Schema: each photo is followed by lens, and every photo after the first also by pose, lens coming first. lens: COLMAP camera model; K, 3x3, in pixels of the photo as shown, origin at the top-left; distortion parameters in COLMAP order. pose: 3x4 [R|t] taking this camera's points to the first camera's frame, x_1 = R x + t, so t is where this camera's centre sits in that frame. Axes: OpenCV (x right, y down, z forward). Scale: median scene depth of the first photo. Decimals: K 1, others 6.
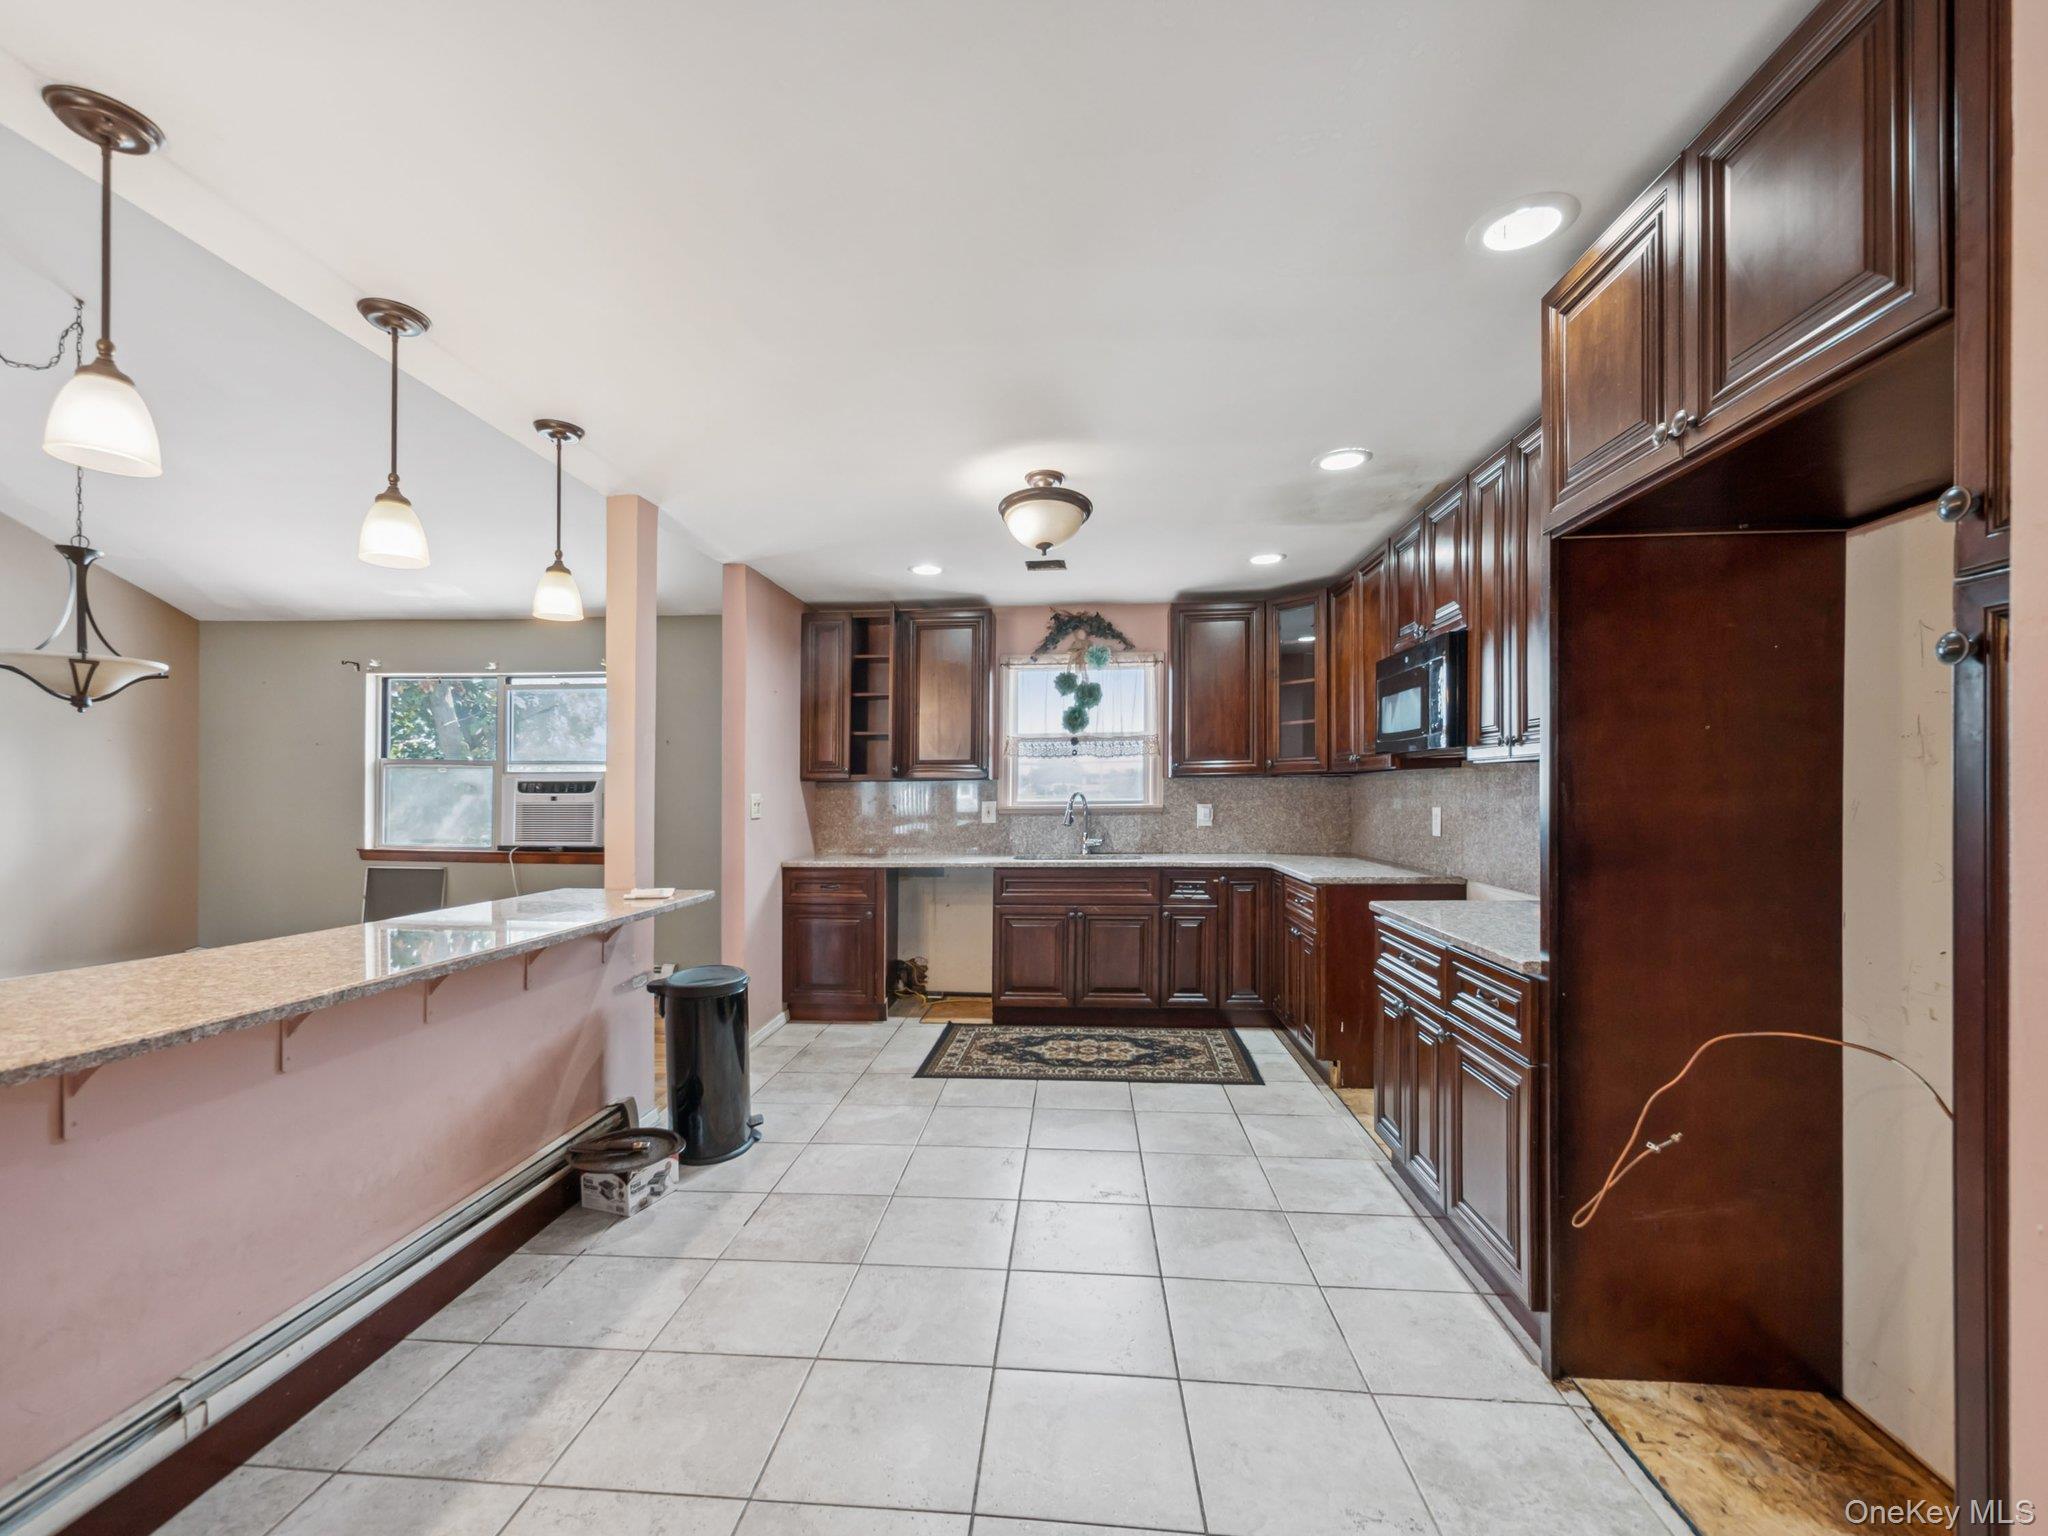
lens RADIAL K [[893.1, 0, 1017.0], [0, 893.1, 802.1], [0, 0, 1]] dist [-0.001307, 0.026881]
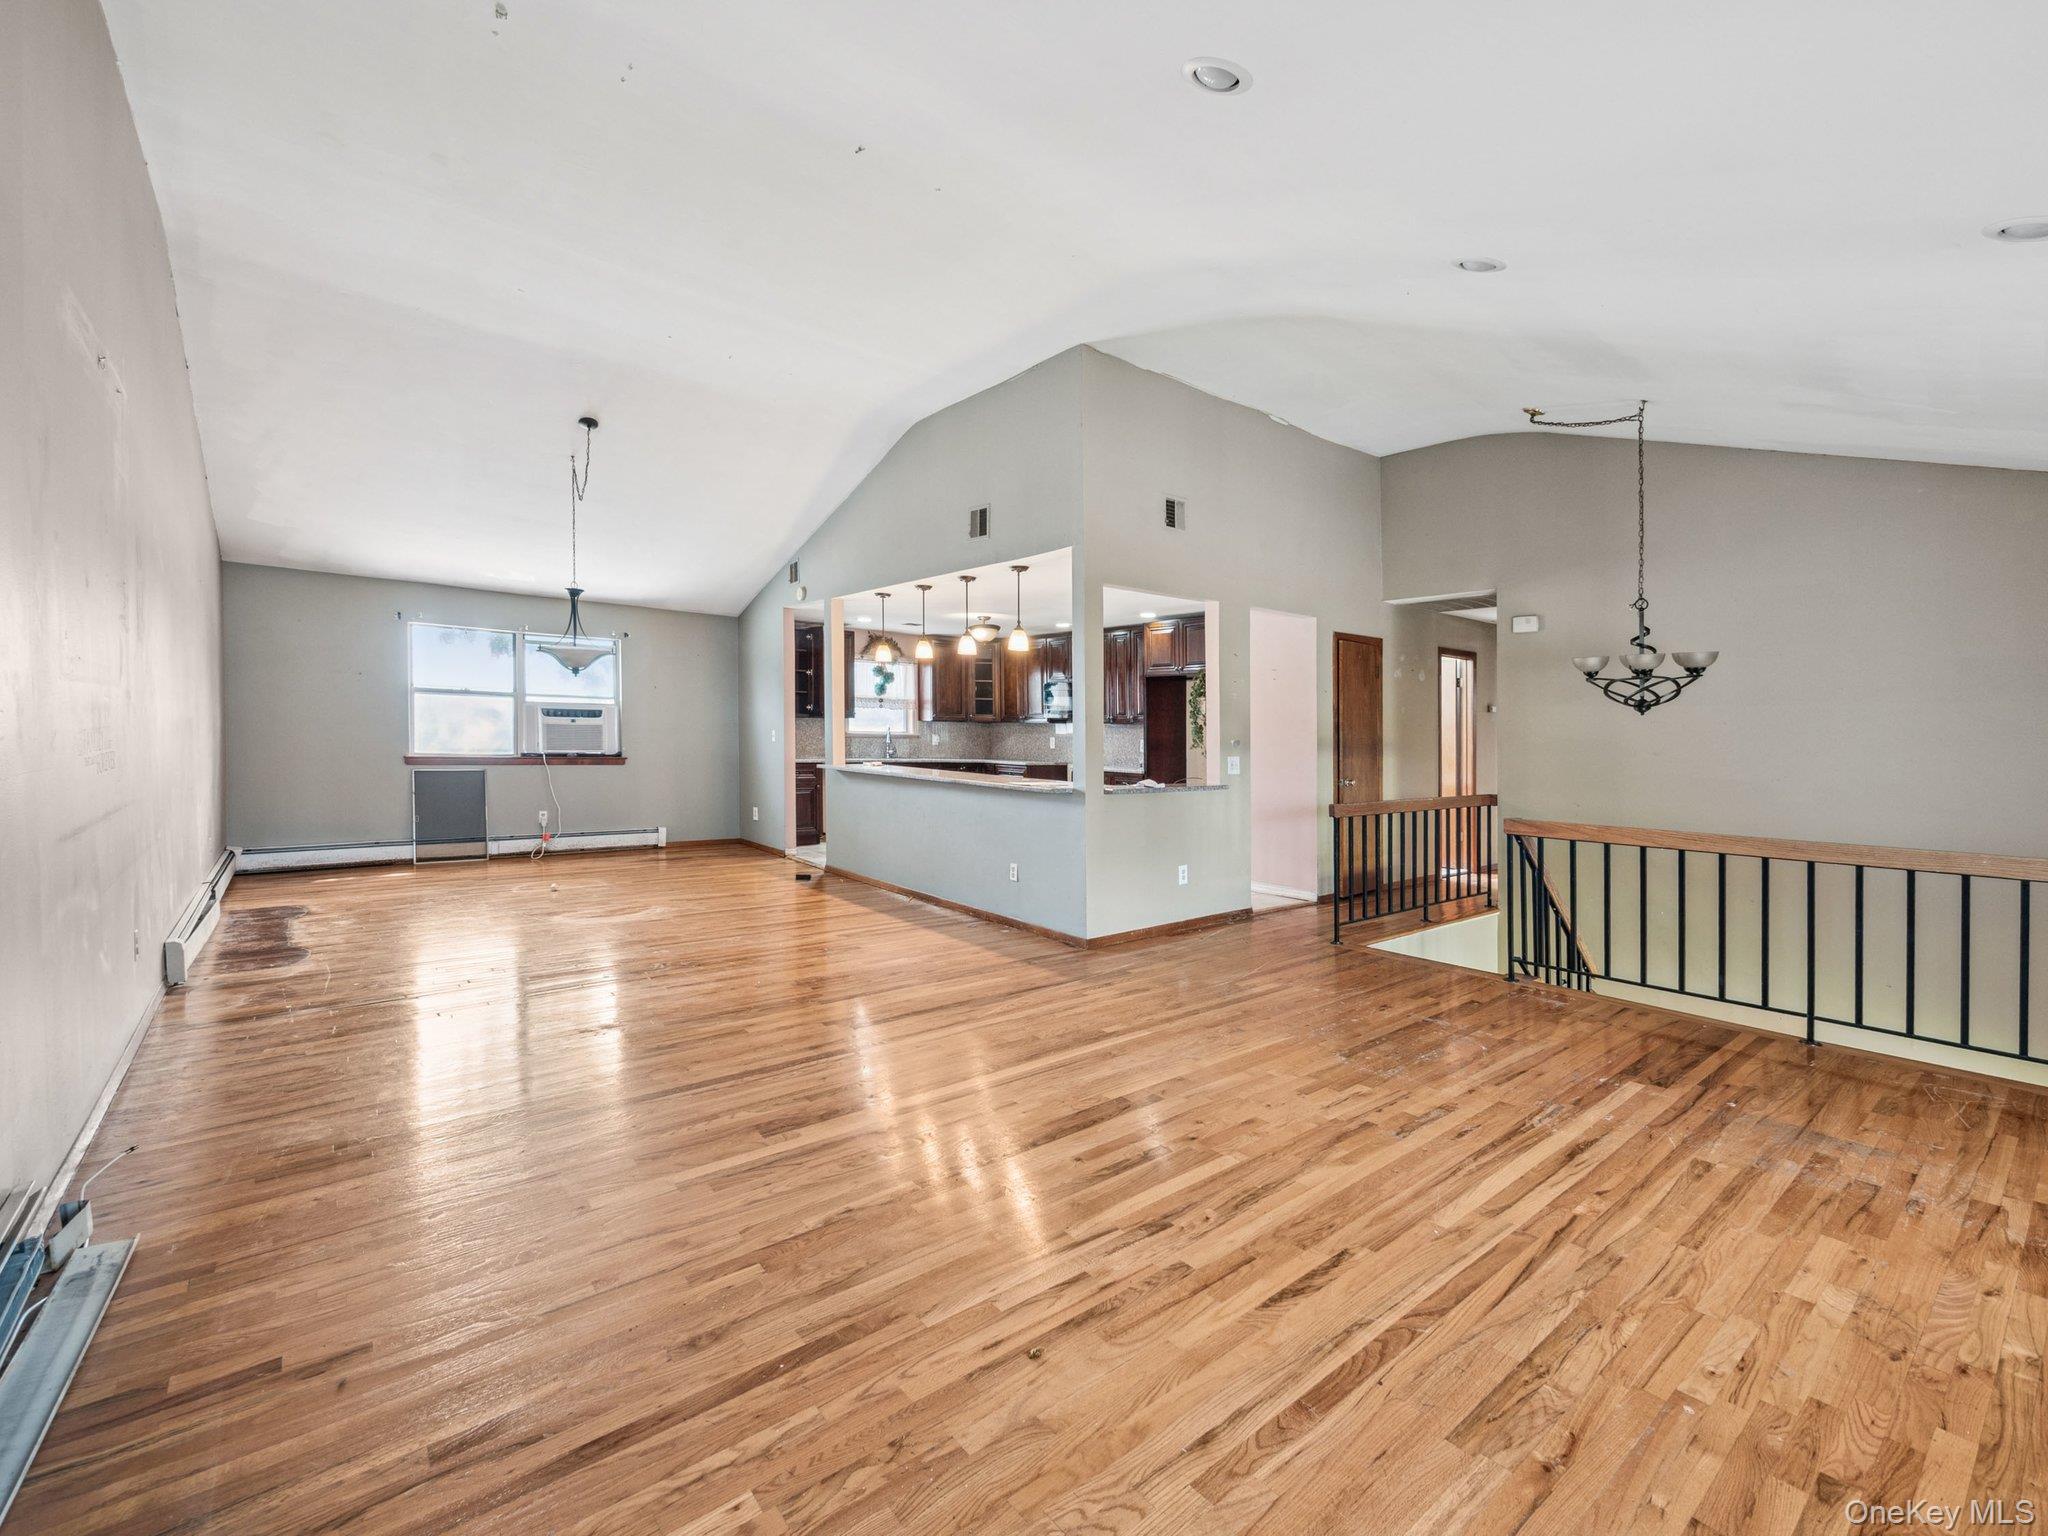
lens RADIAL K [[893.1, 0, 1017.0], [0, 893.1, 802.1], [0, 0, 1]] dist [-0.001307, 0.026881]
pose [[0.730723, -0.030037, 0.682013, -1.240674], [-0.017593, 0.997871, 0.062797, 0.030359], [-0.682447, -0.057886, 0.728639, -0.760809]]
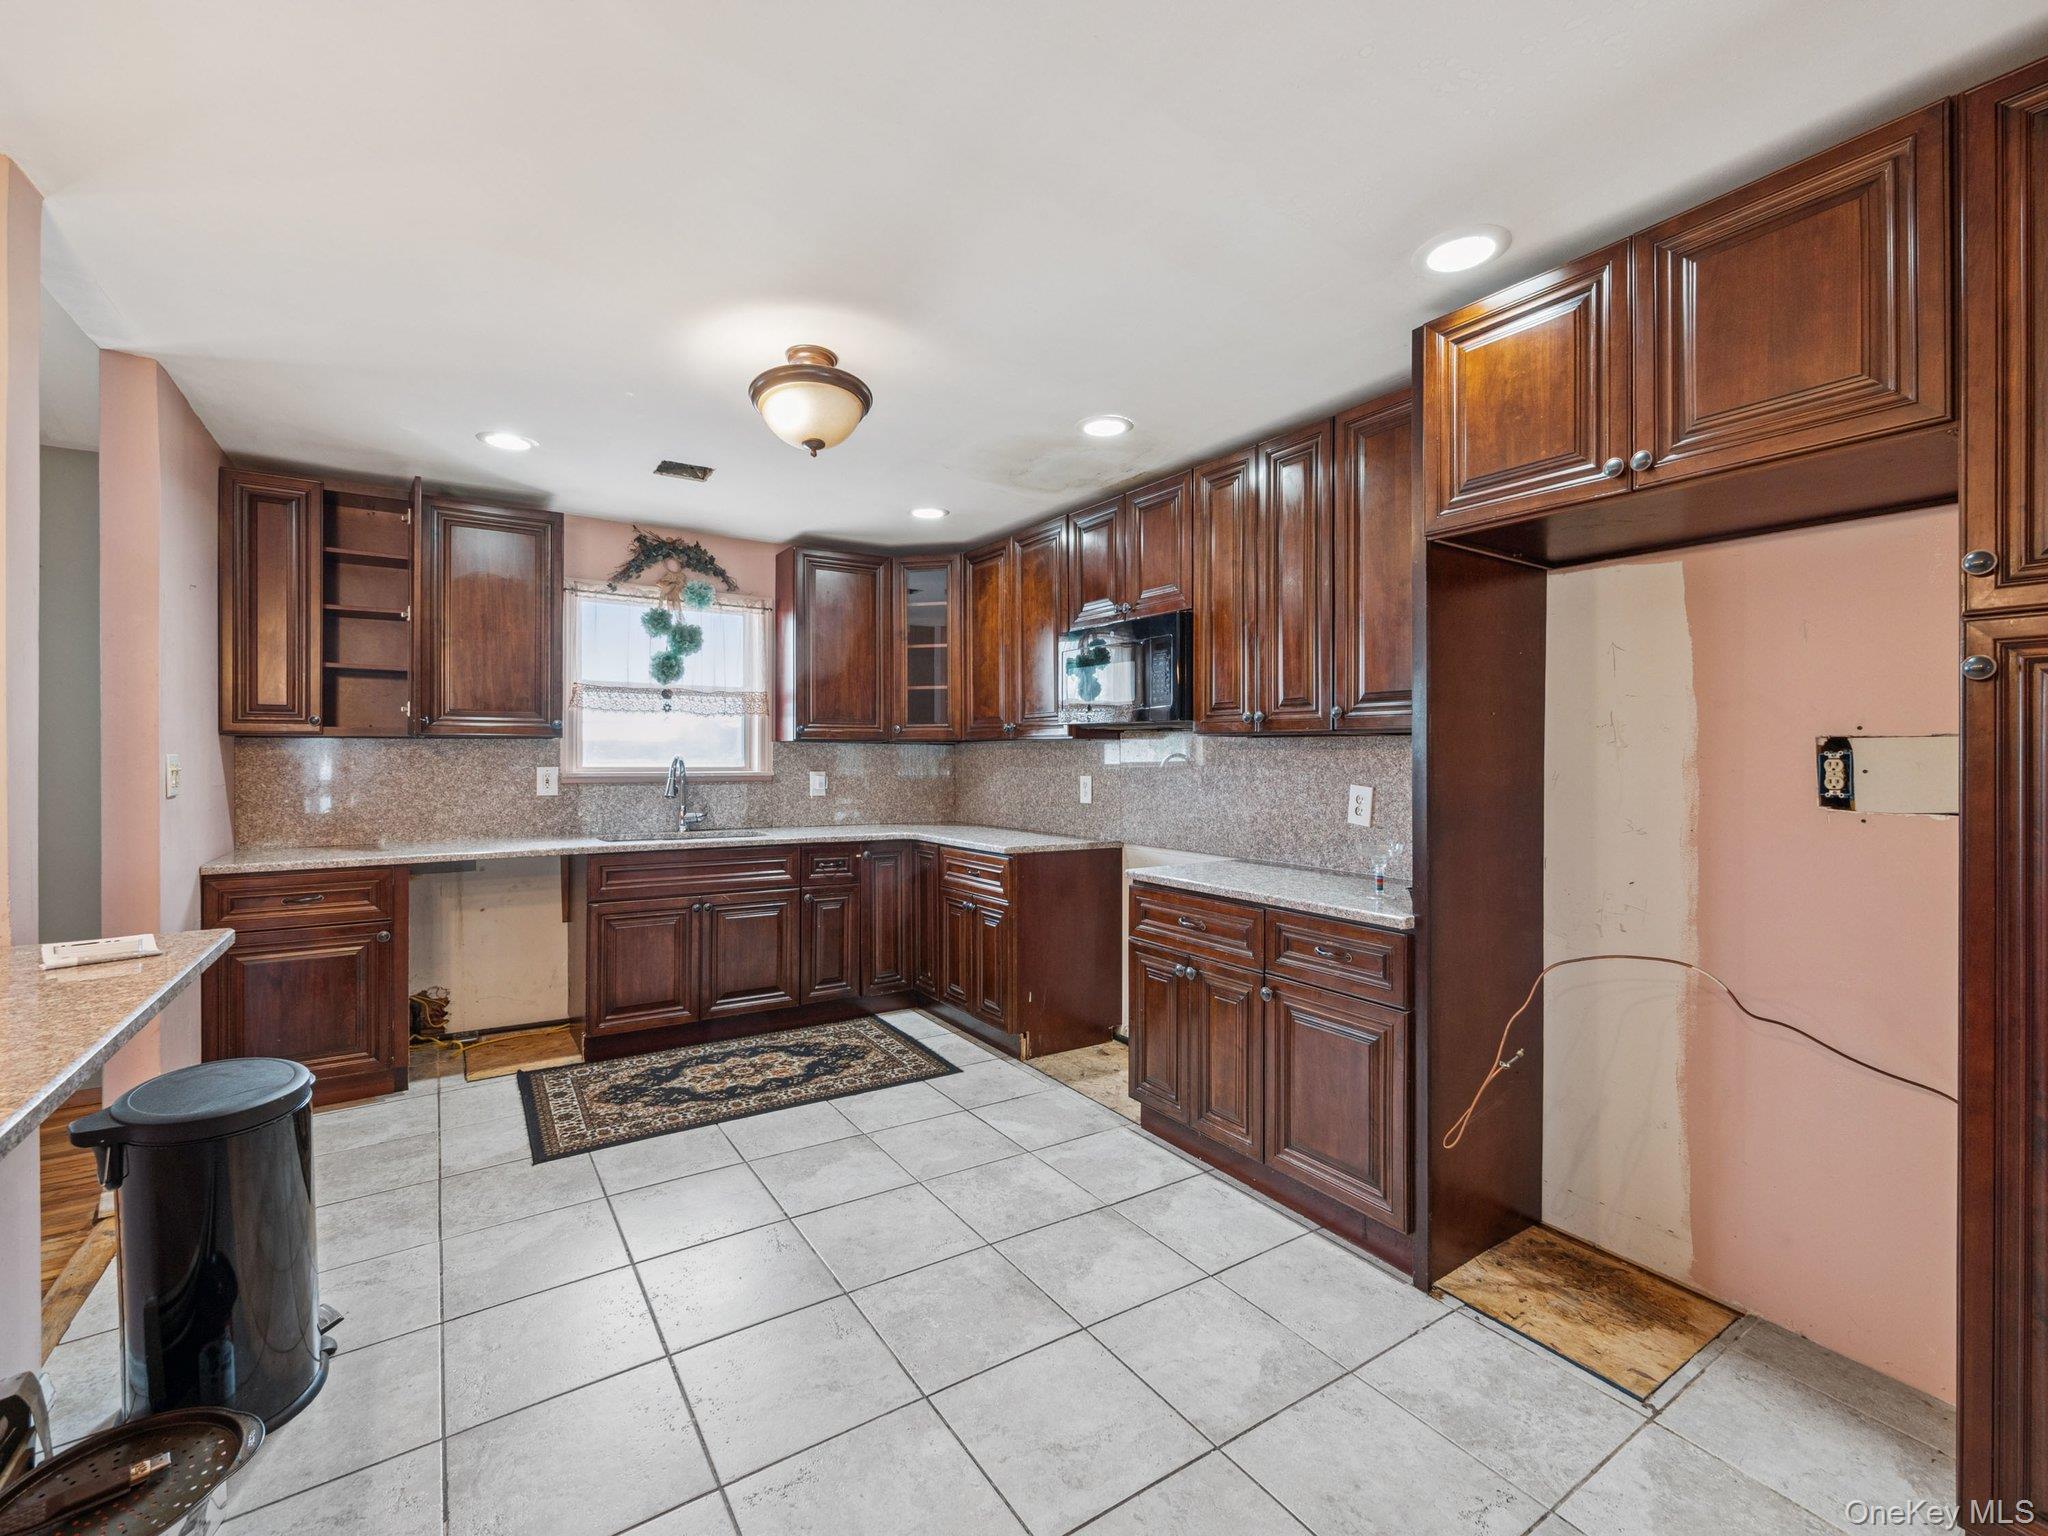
lens RADIAL K [[896.2, 0, 1014.7], [0, 896.2, 763.7], [0, 0, 1]] dist [0.025198, 0.000495]
pose [[0.795782, 0.006920, 0.605543, -0.209907], [-0.004908, 0.999976, -0.004978, -0.002484], [-0.605563, 0.000989, 0.795797, 0.175475]]
